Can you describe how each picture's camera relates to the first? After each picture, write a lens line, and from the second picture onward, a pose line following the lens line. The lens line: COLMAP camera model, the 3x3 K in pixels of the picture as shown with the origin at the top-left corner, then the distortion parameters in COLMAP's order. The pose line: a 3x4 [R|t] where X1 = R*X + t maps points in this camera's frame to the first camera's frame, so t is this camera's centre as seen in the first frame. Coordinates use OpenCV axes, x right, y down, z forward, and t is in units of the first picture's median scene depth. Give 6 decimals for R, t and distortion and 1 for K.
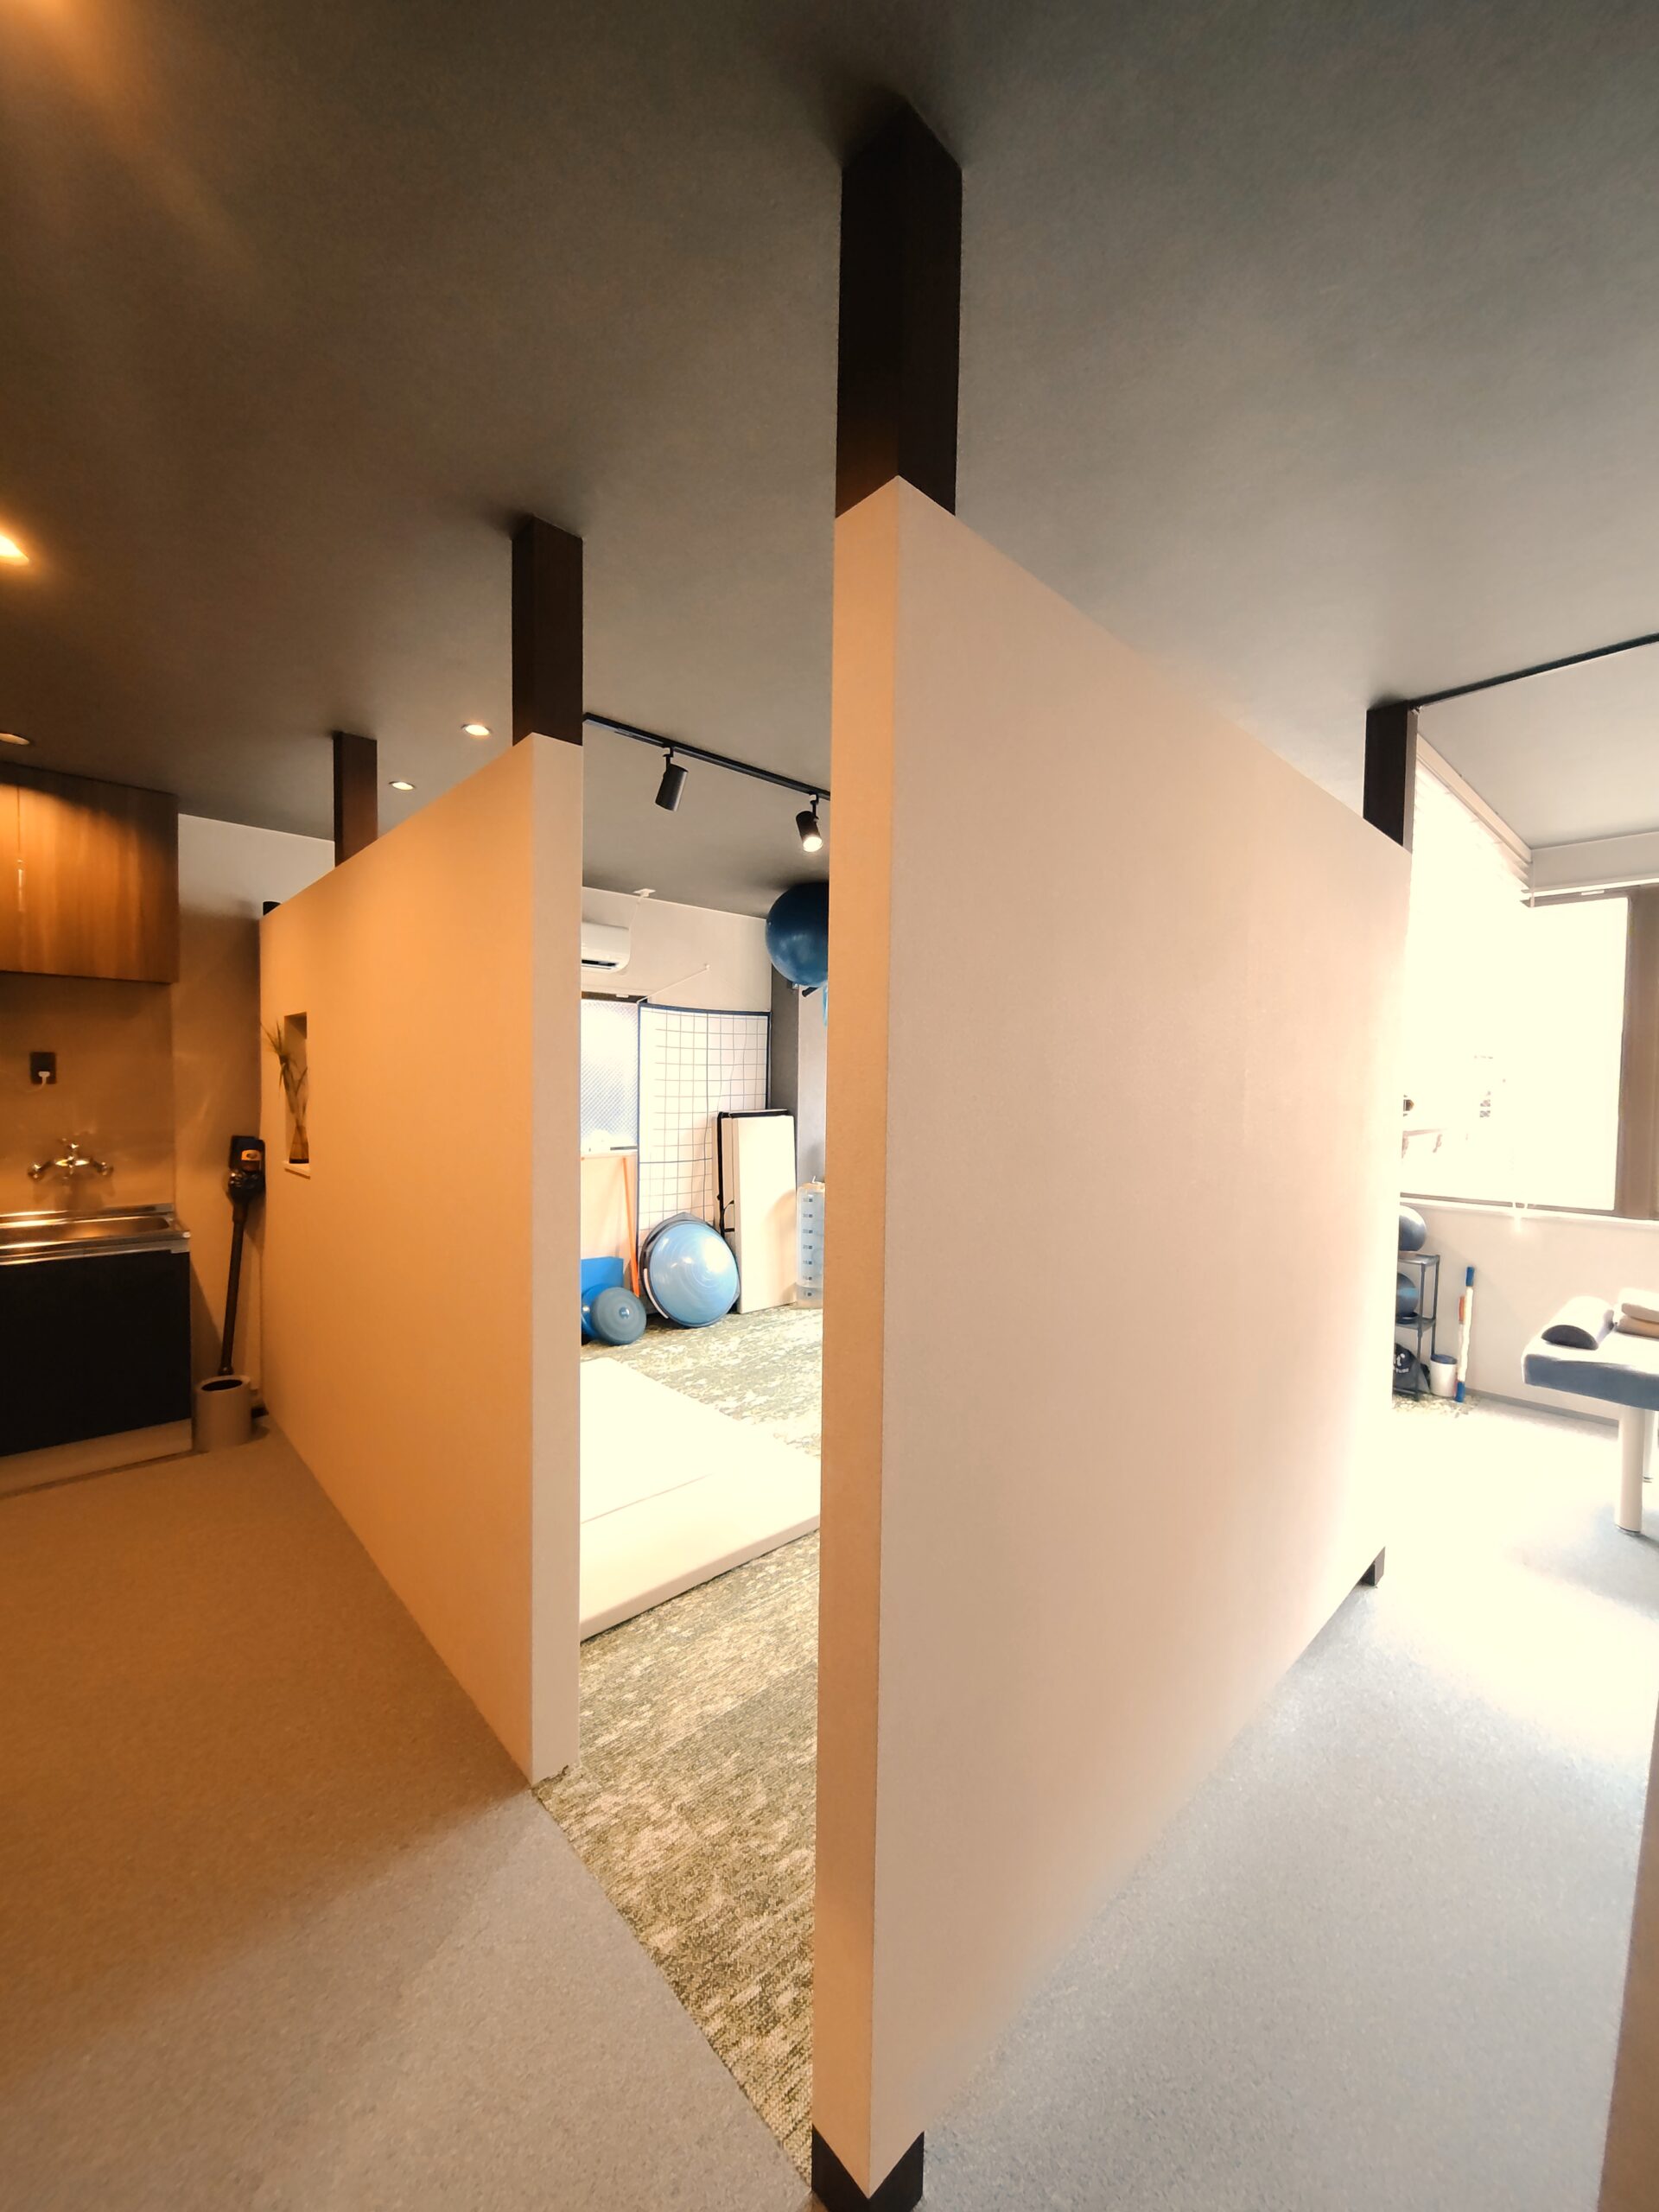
lens RADIAL K [[852.7, 0, 829.6], [0, 852.7, 1114.6], [0, 0, 1]] dist [-0.001303, 0.000508]
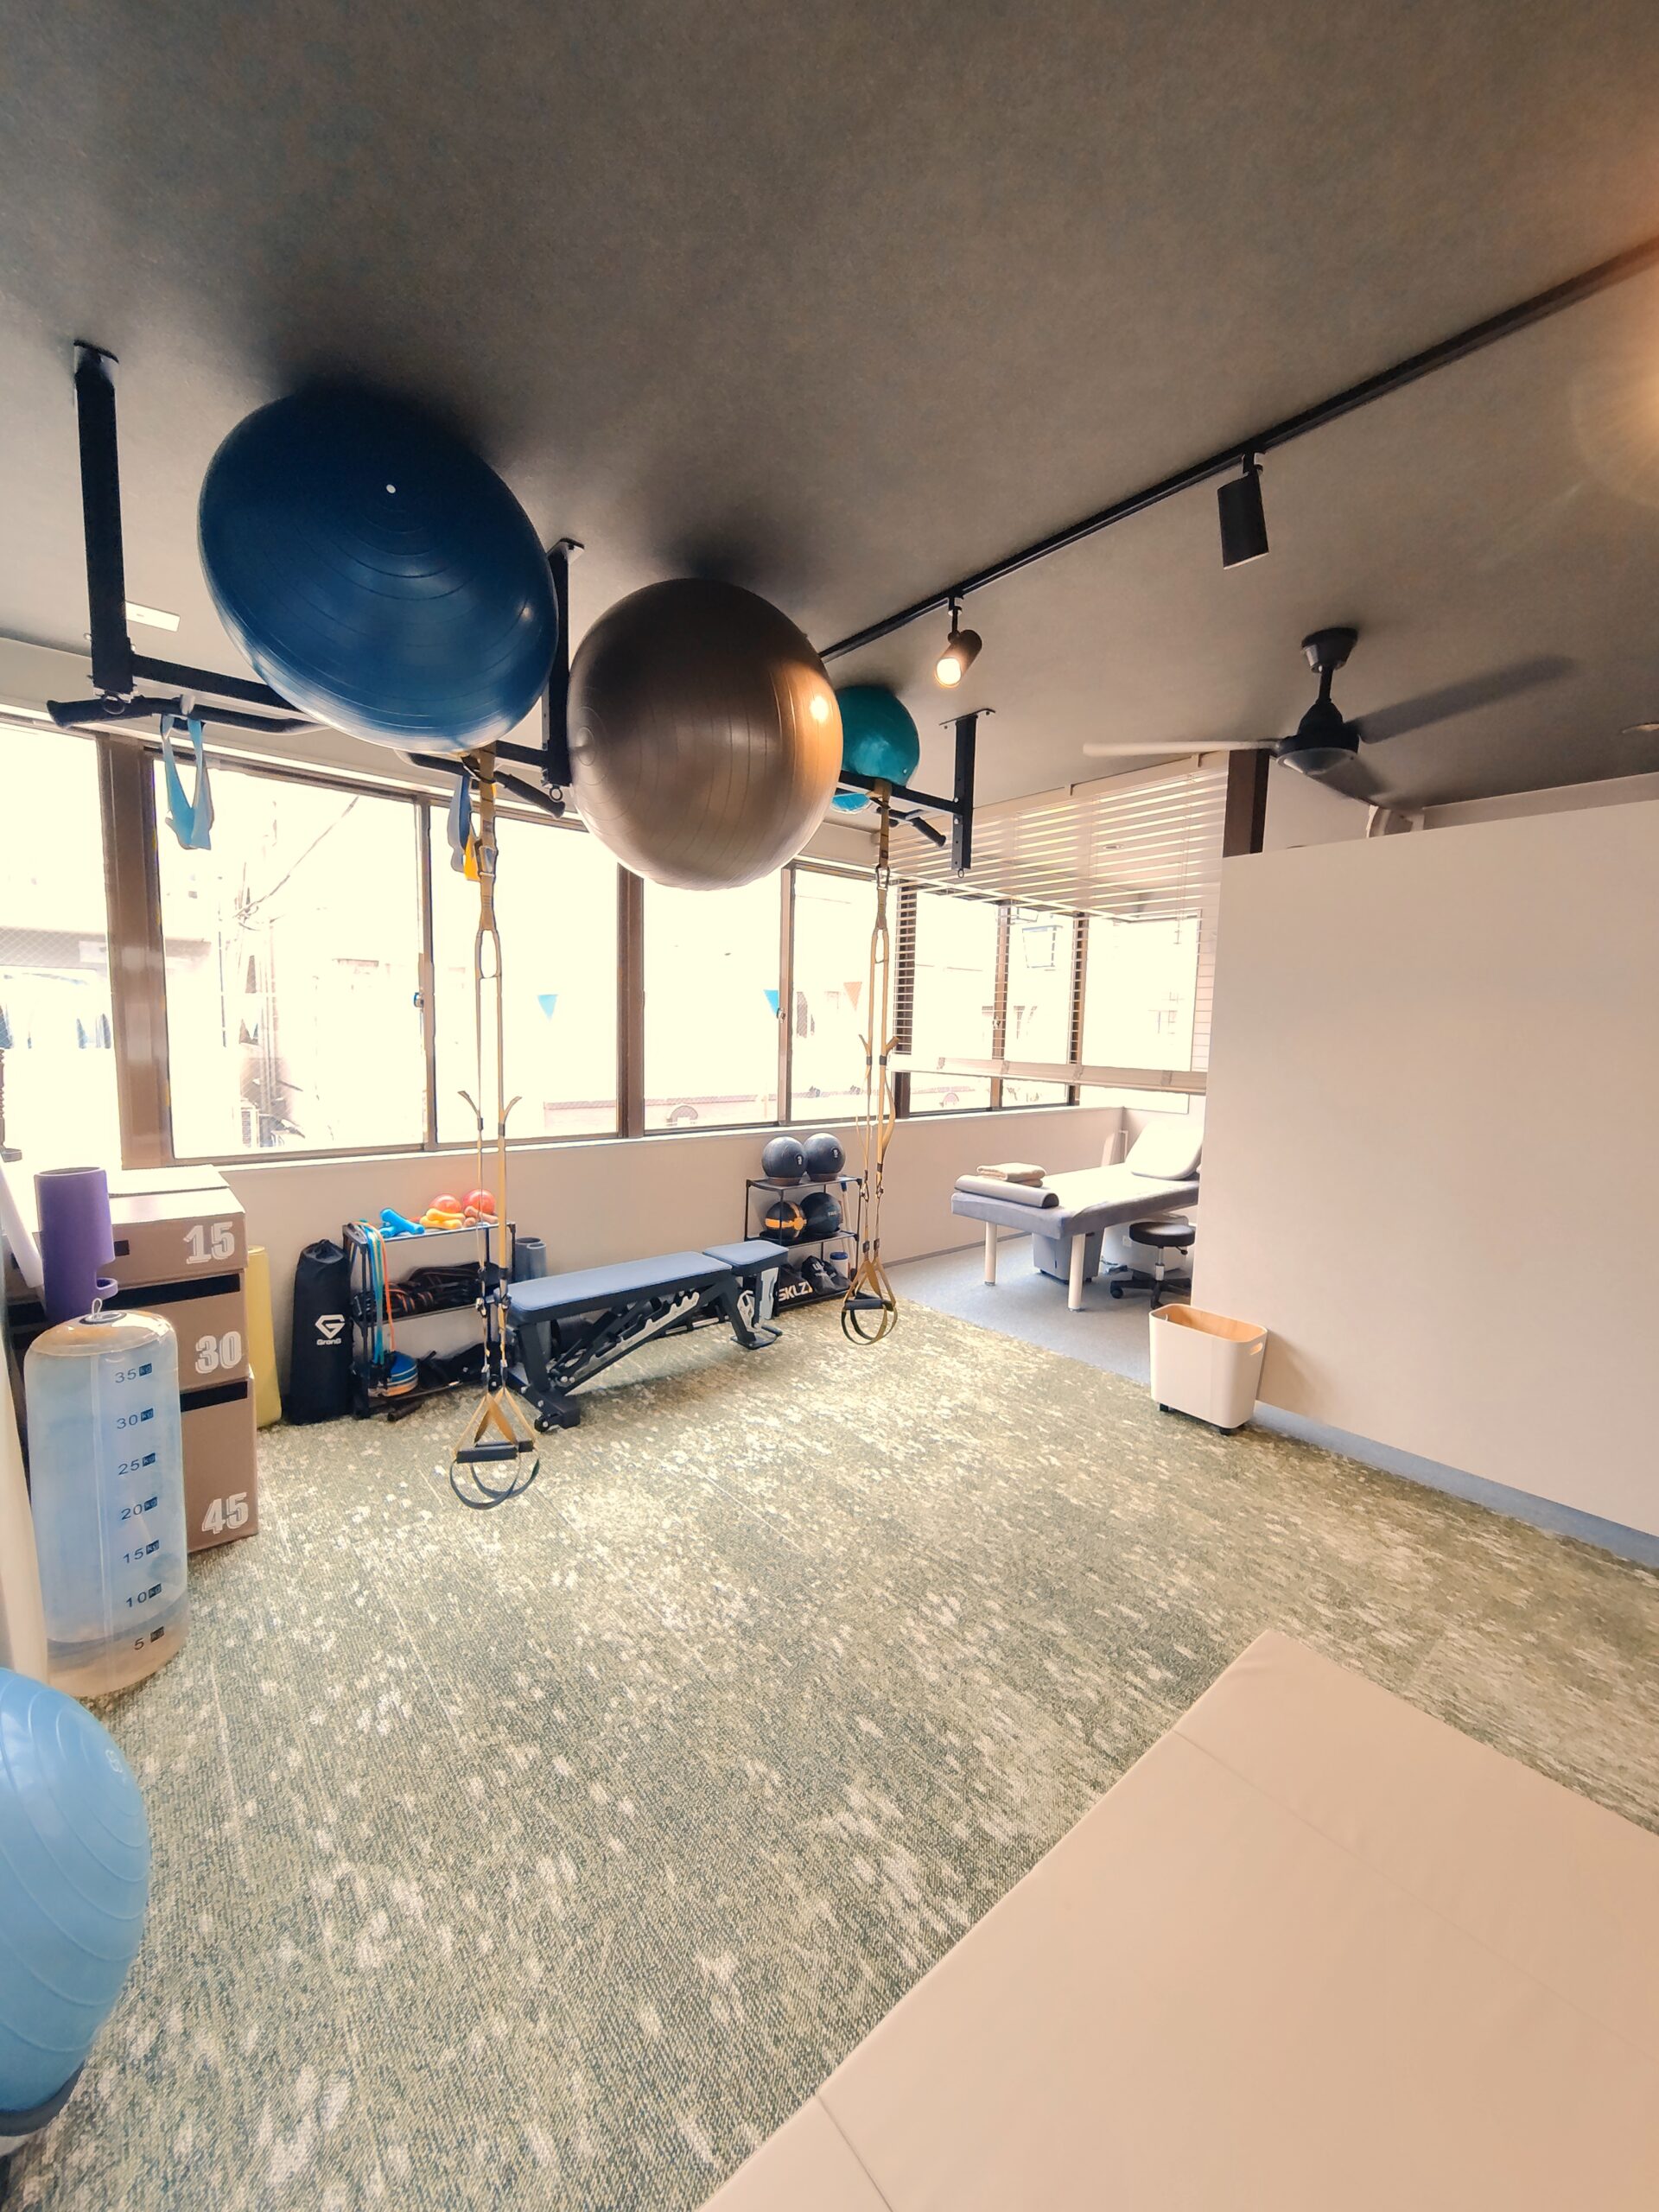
lens RADIAL K [[852.7, 0, 829.6], [0, 852.7, 1114.6], [0, 0, 1]] dist [-0.001303, 0.000508]
pose [[0.049682, -0.117193, 0.991866, -0.348432], [0.013761, 0.993078, 0.116647, -0.035355], [-0.998670, 0.007853, 0.050950, 0.761242]]
